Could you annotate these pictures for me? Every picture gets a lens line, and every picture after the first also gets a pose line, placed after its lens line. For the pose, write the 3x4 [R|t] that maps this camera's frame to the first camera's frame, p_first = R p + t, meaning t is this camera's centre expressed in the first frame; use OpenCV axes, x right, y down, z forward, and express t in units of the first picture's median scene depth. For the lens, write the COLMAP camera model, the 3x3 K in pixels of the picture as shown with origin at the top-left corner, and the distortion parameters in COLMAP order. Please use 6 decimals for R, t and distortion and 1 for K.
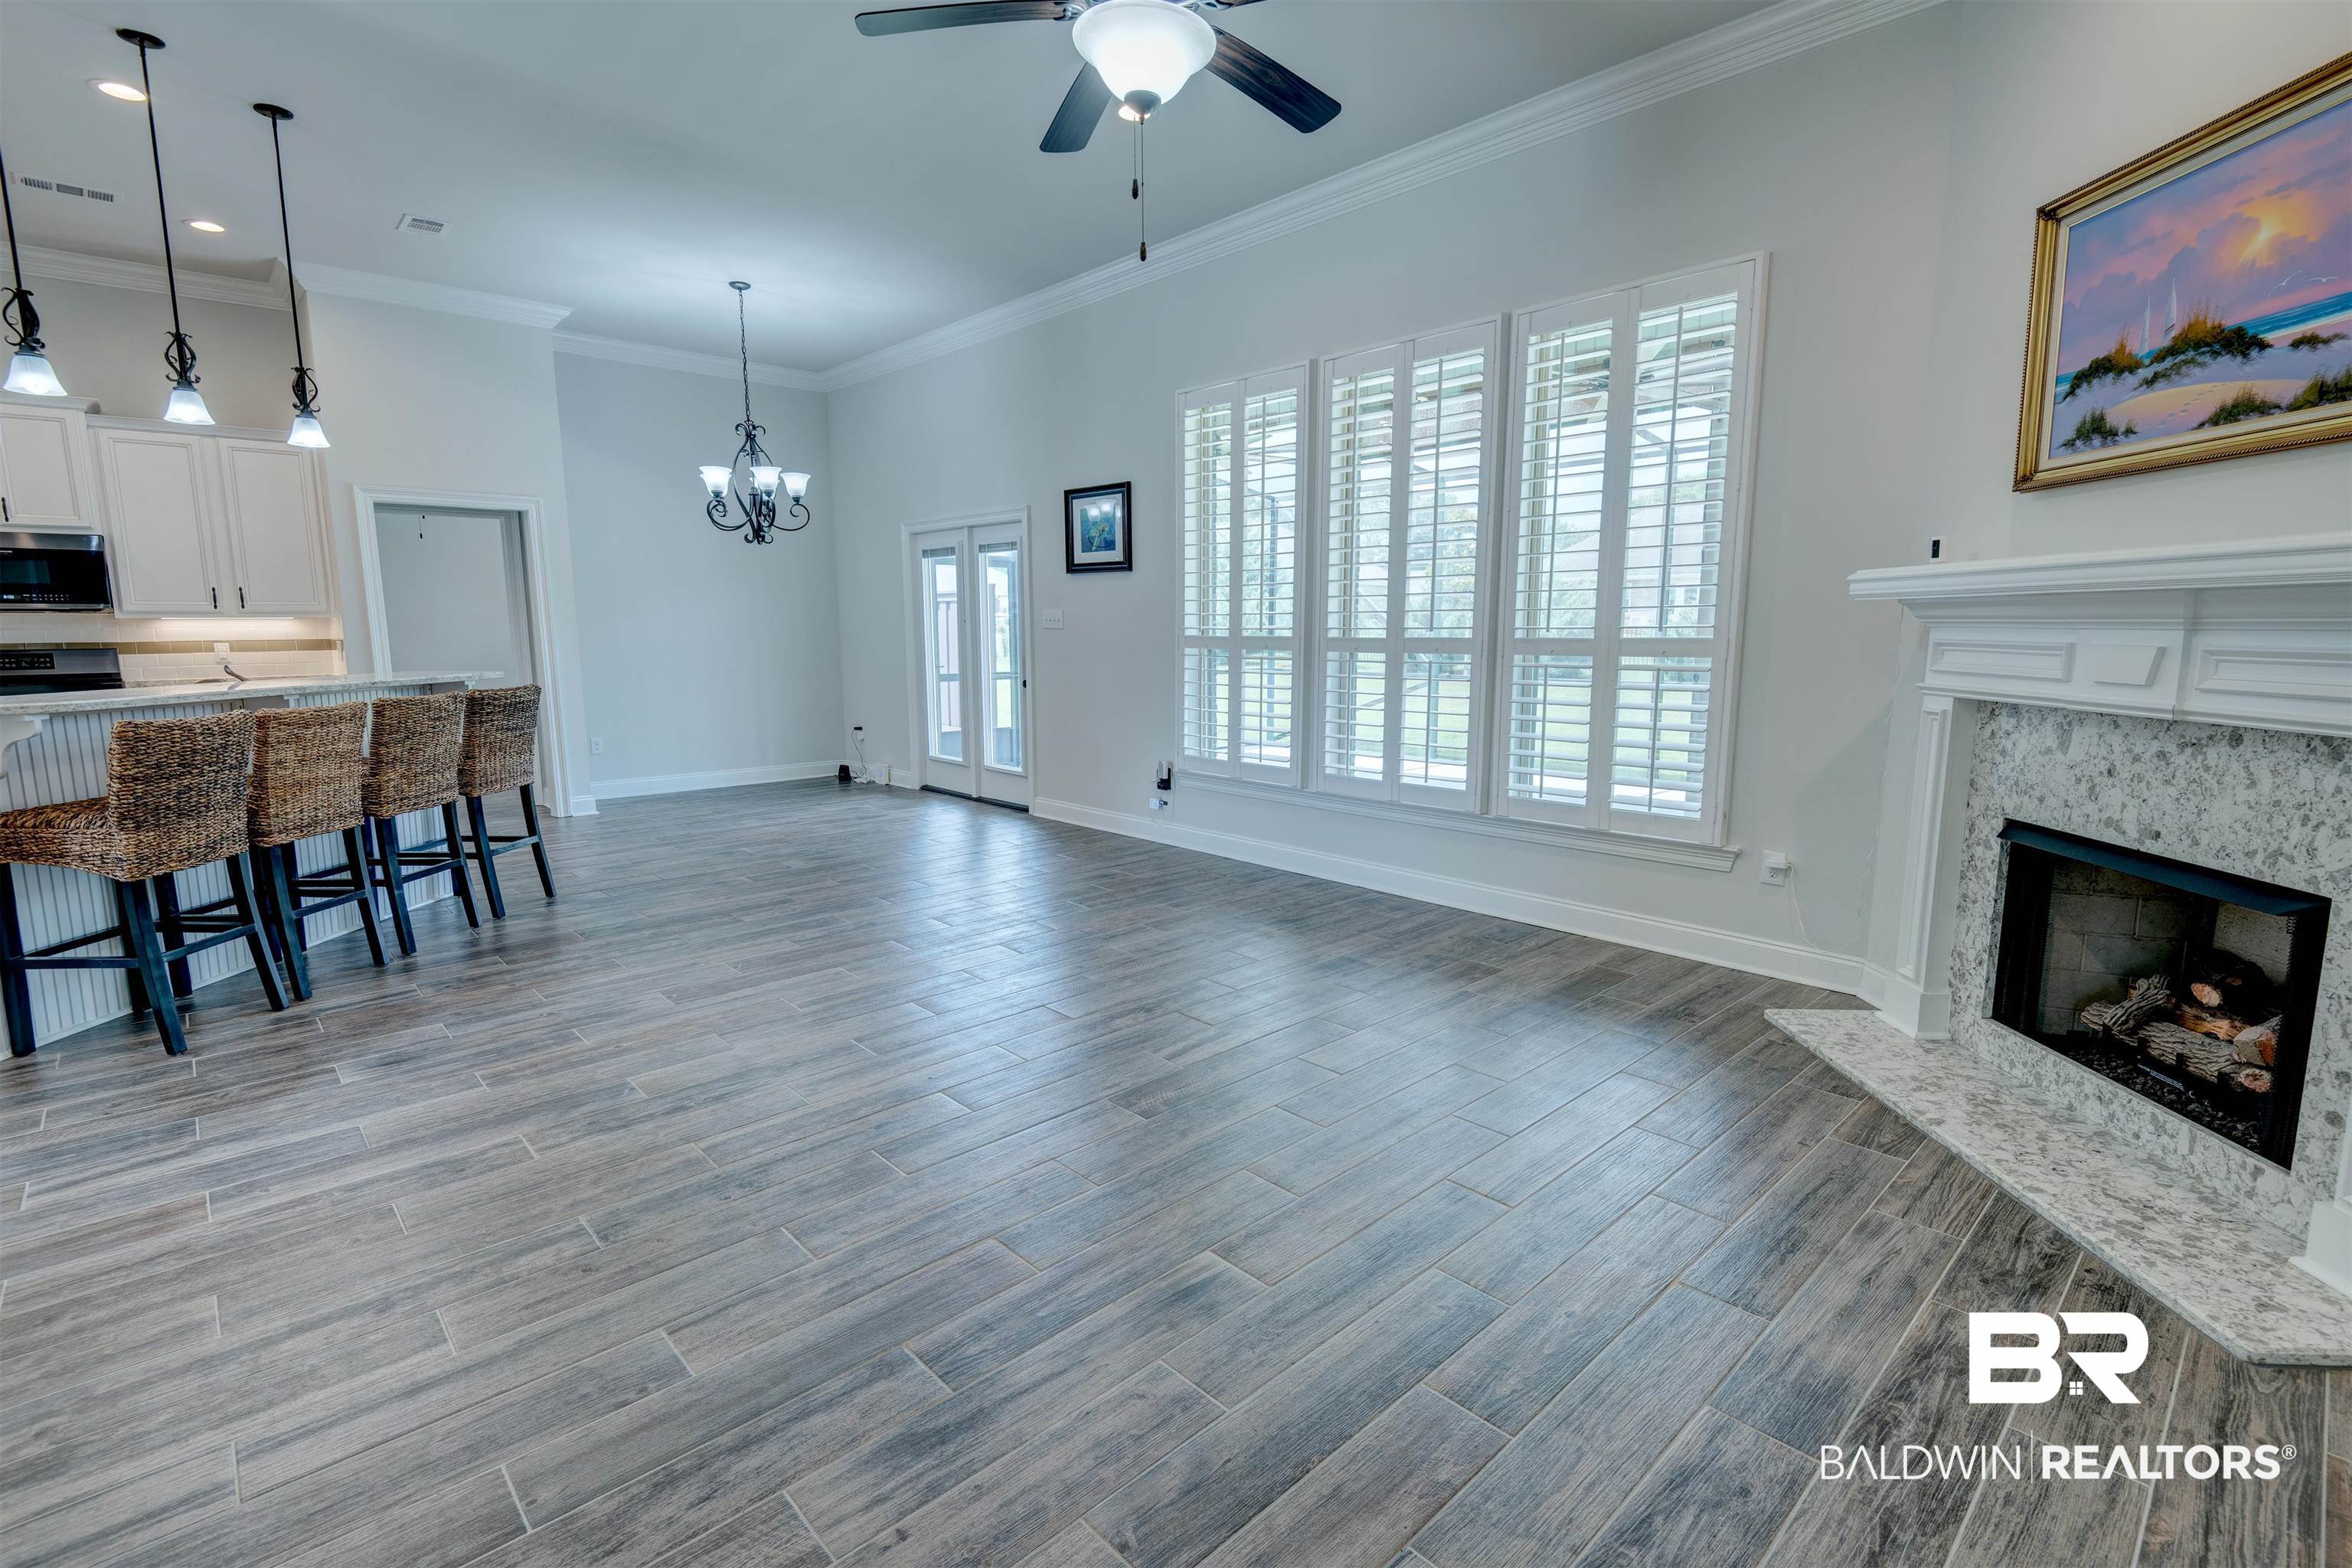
lens RADIAL K [[1088.1, 0, 1193.9], [0, 1088.1, 808.2], [0, 0, 1]] dist [-0.028107, -0.008593]
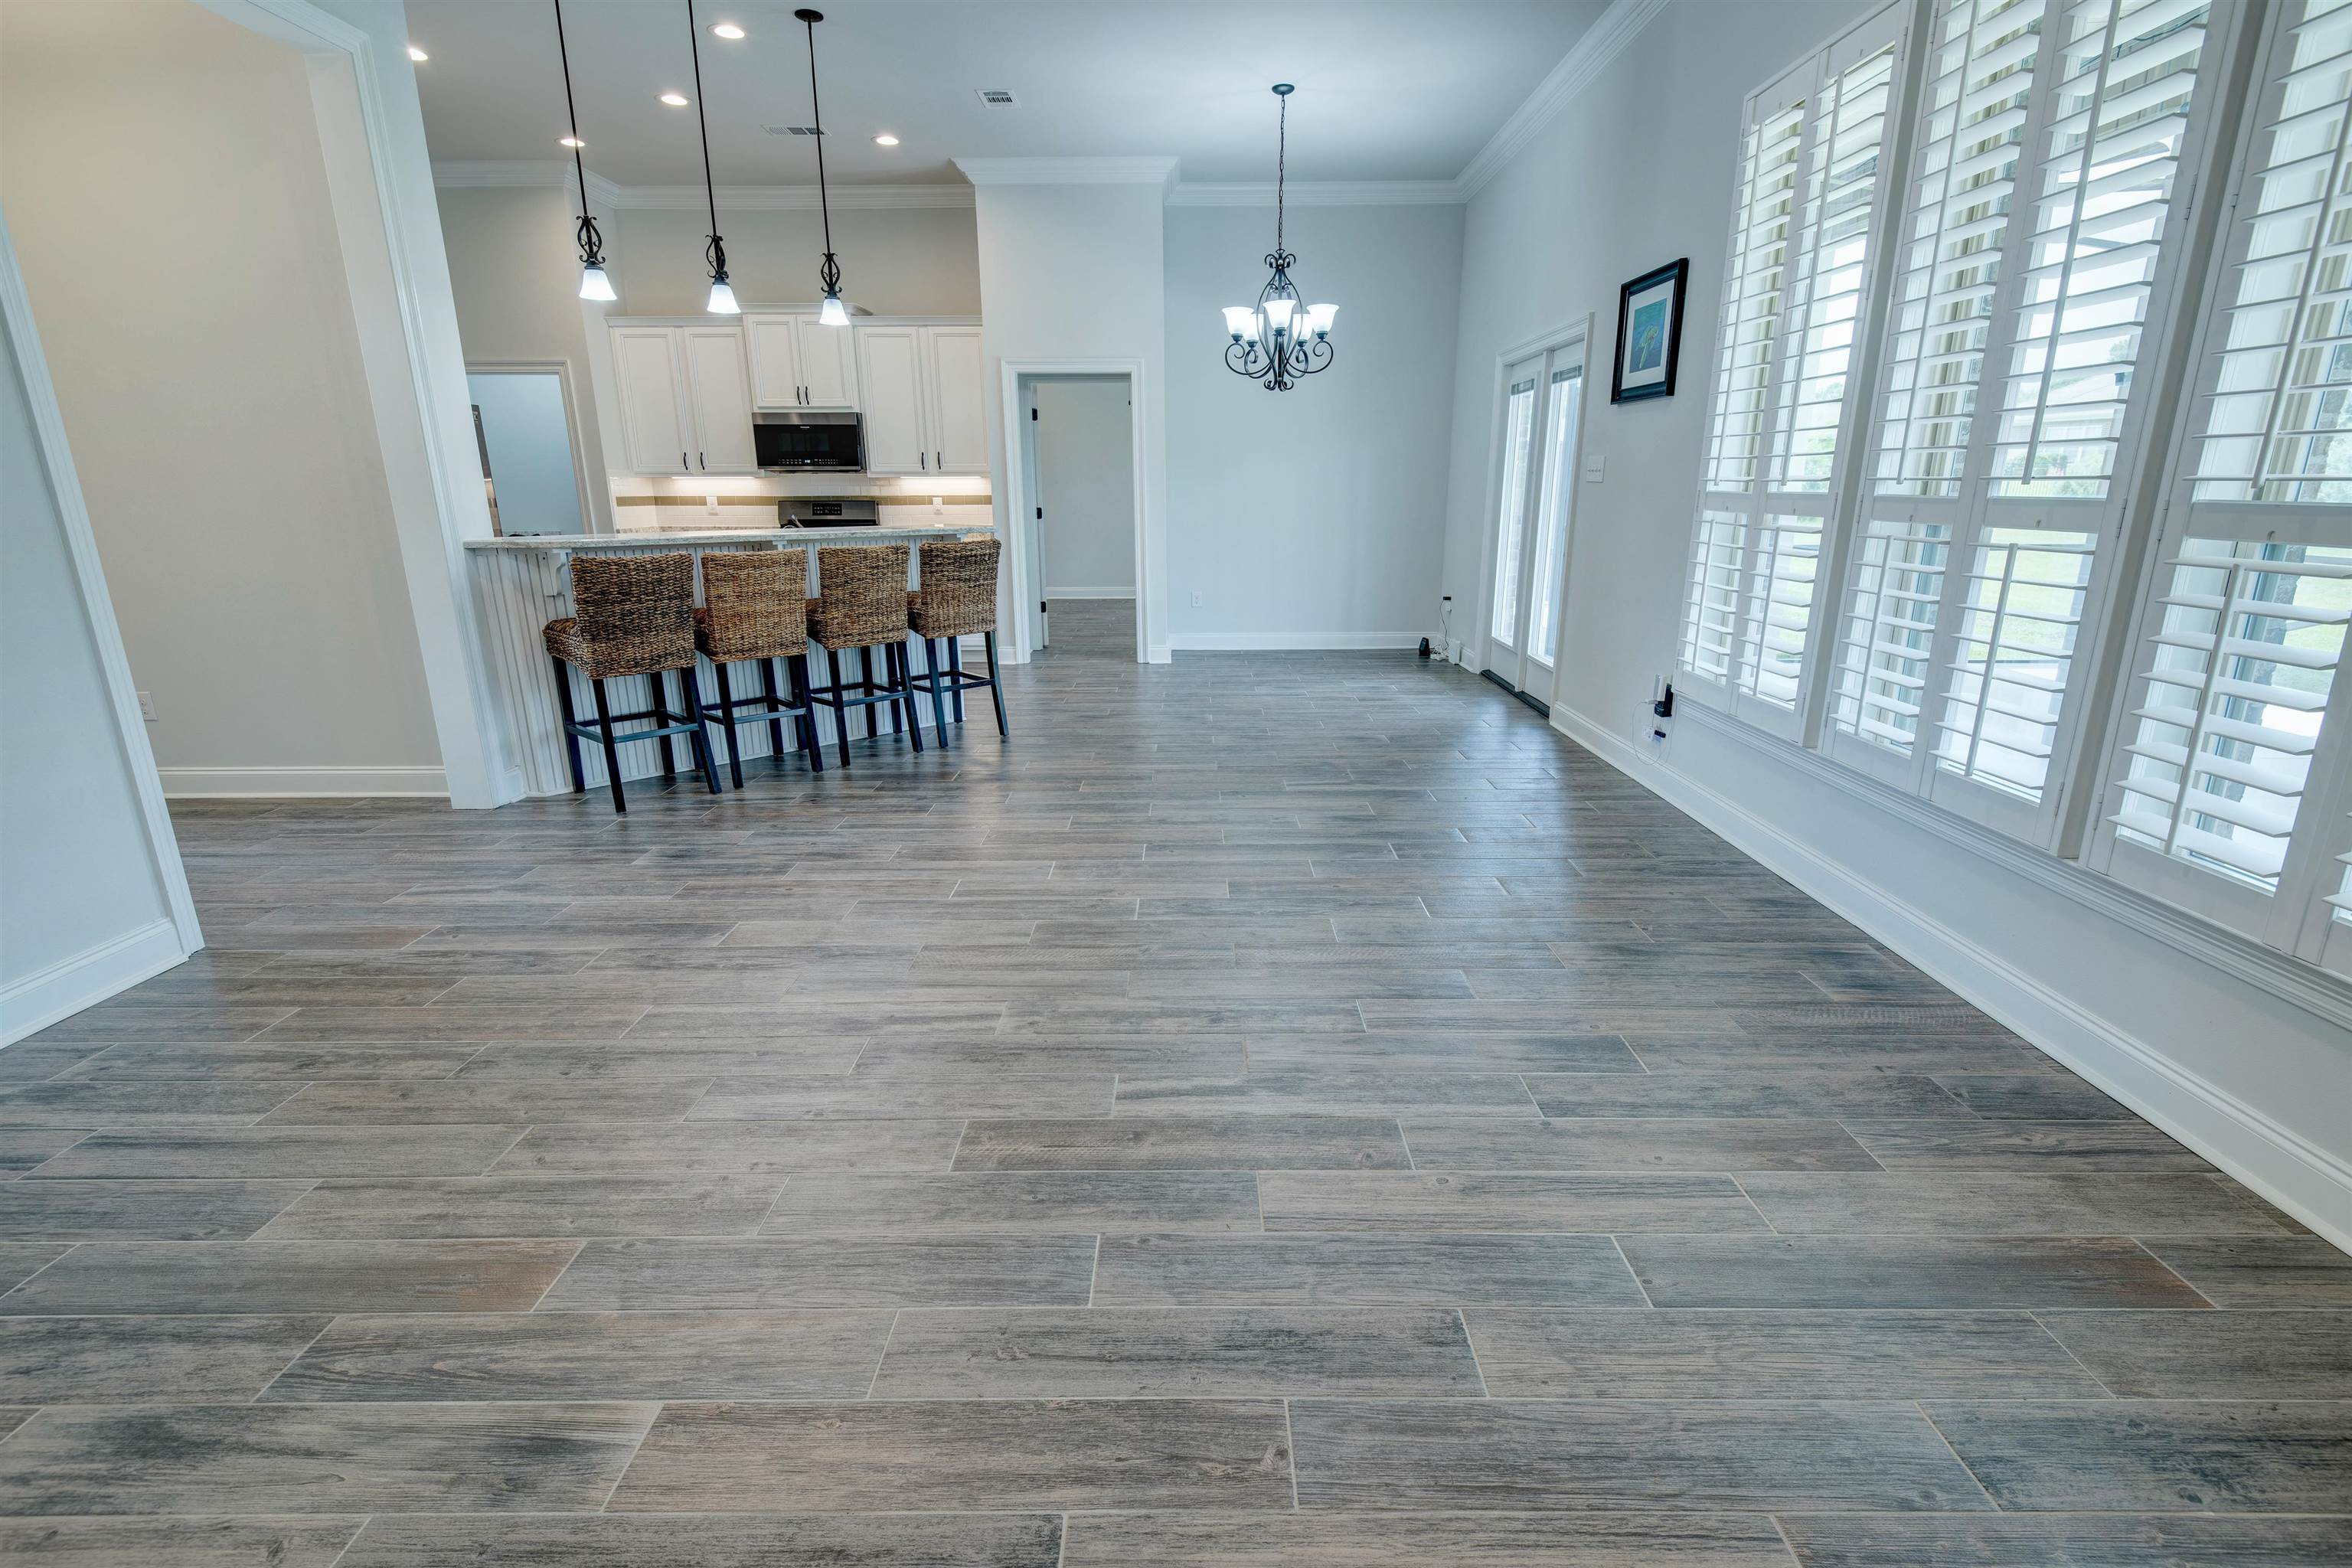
lens RADIAL K [[1088.1, 0, 1182.9], [0, 1088.1, 794.0], [0, 0, 1]] dist [-0.028107, -0.008593]
pose [[0.730930, 0.186982, -0.656338, 0.361551], [-0.116395, 0.981799, 0.150079, -0.060711], [0.672454, -0.033303, 0.739390, 0.437649]]
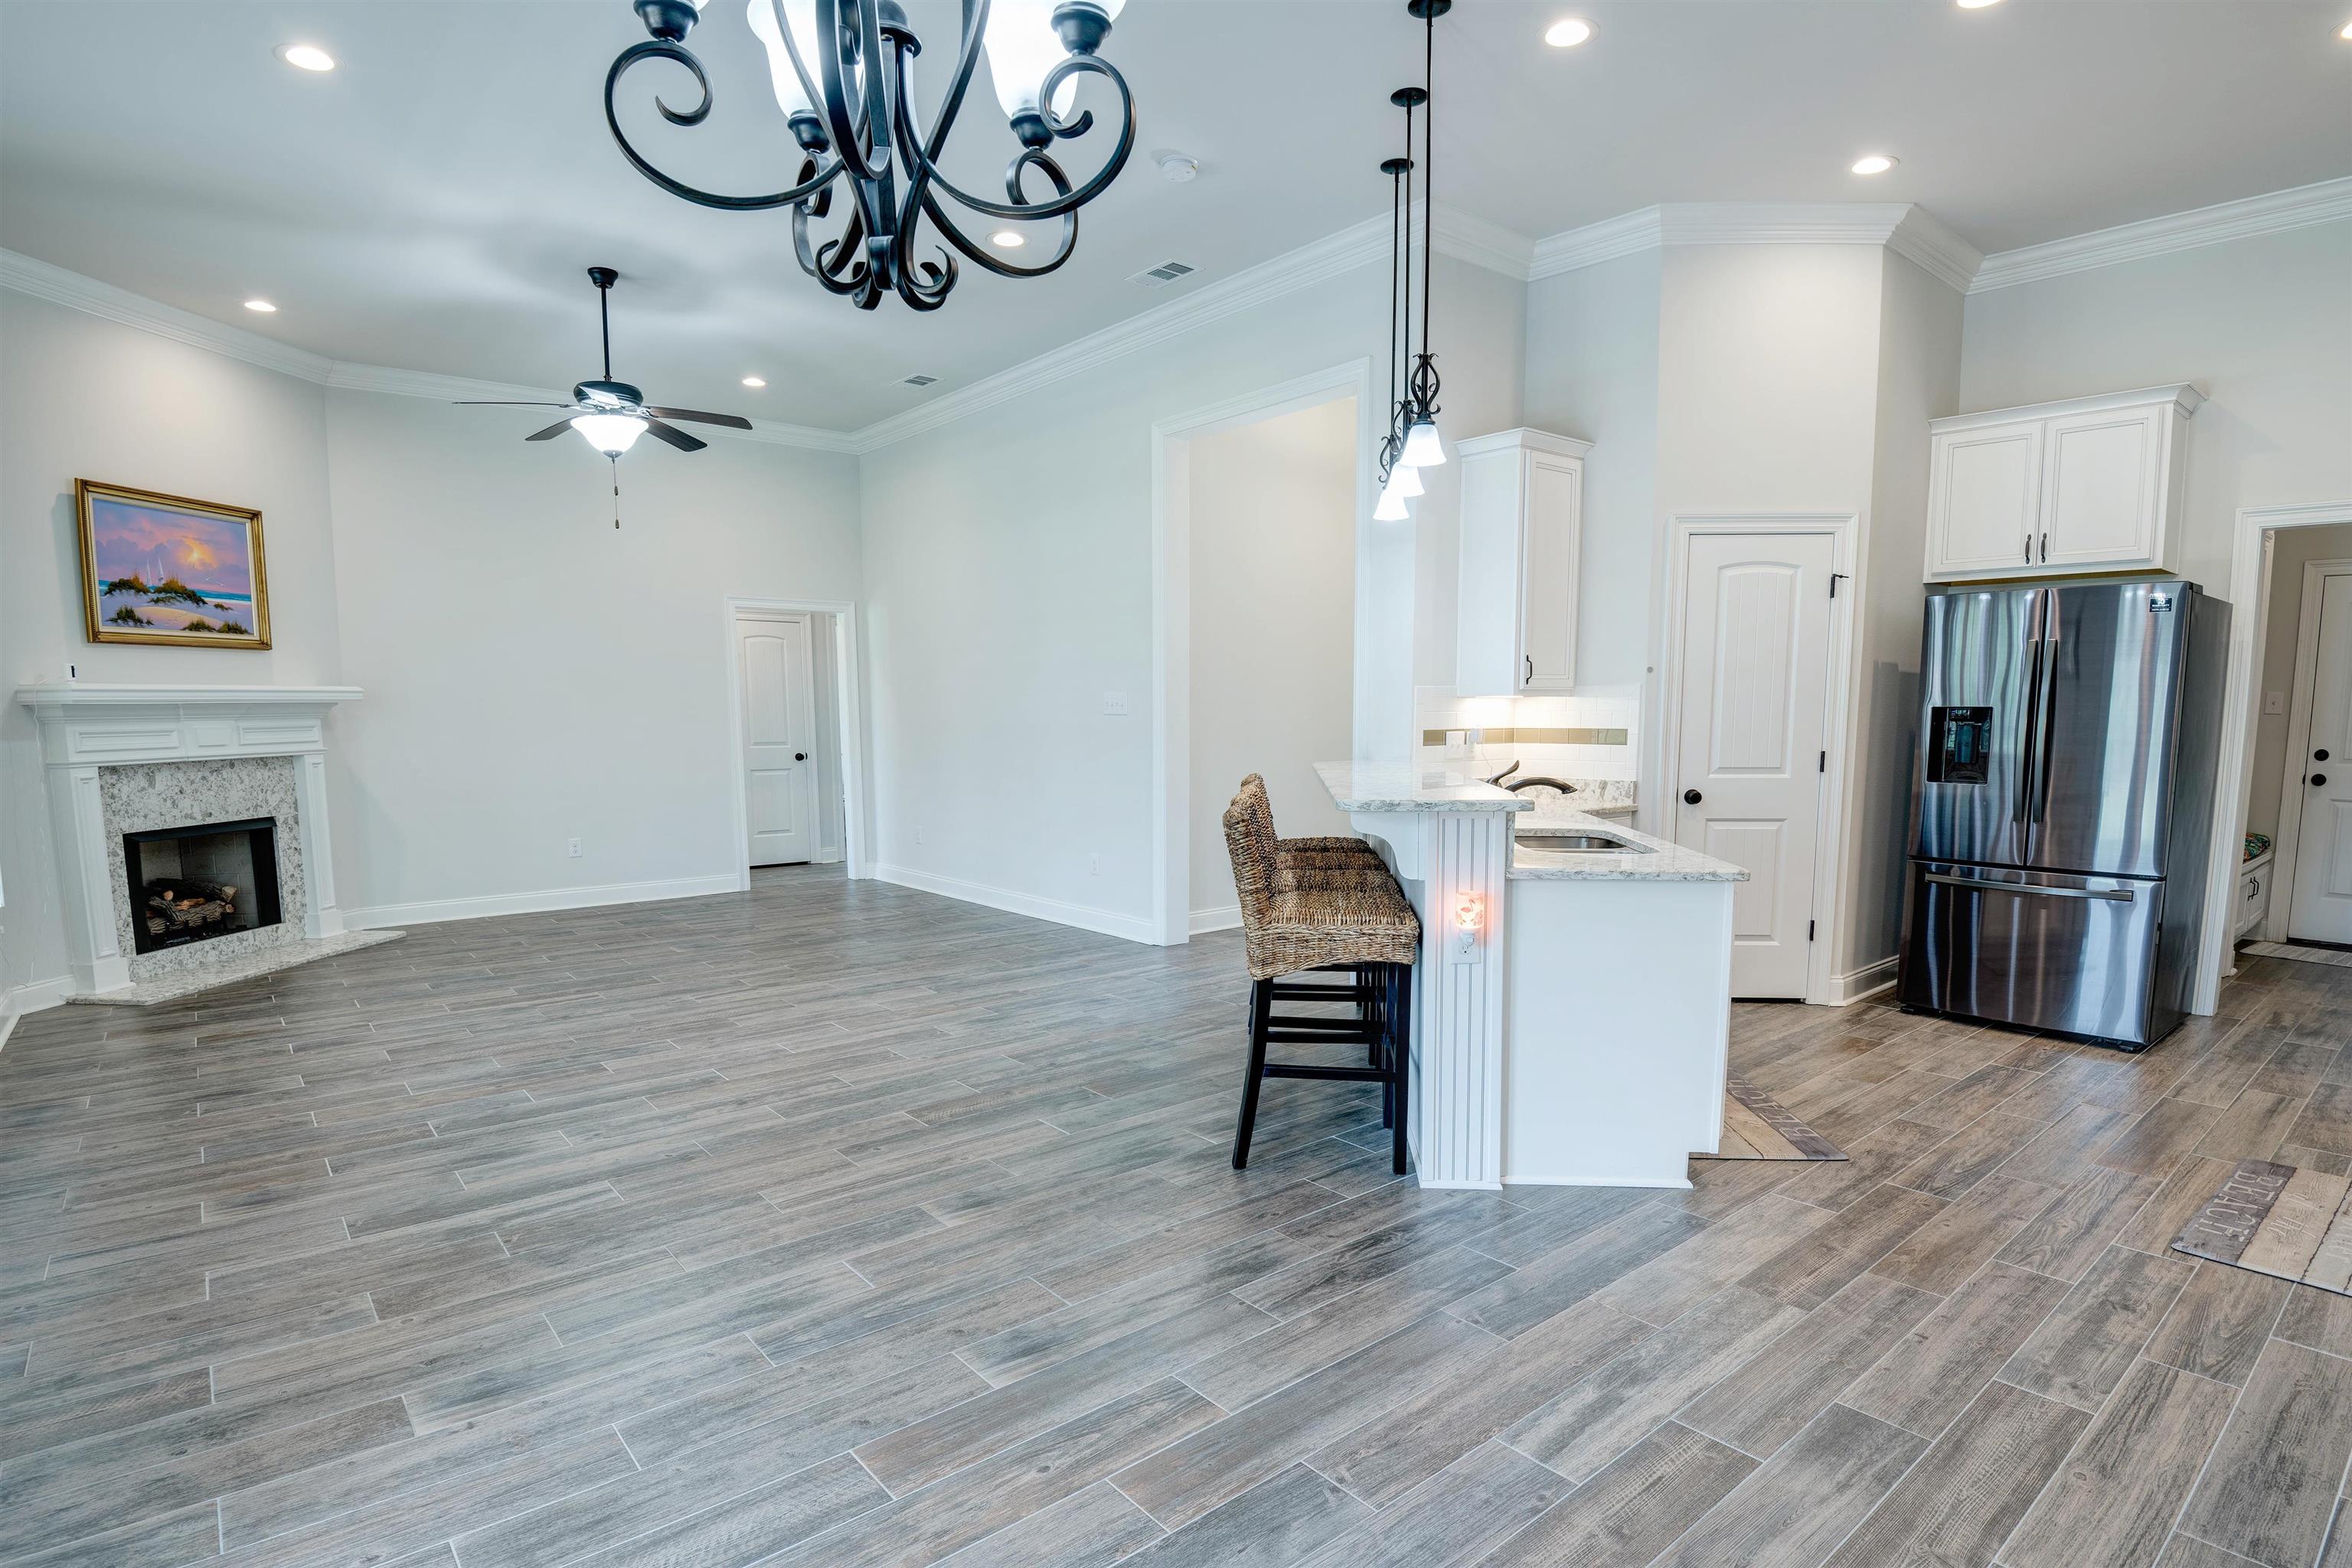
lens RADIAL K [[1177.1, 0, 1190.3], [0, 1177.1, 869.4], [0, 0, 1]] dist [-0.024015, -0.015297]
pose [[-0.999040, 0.001314, 0.043798, -0.804027], [0.014195, 0.955354, 0.295122, -0.354490], [-0.041455, 0.295461, -0.954455, 2.124069]]
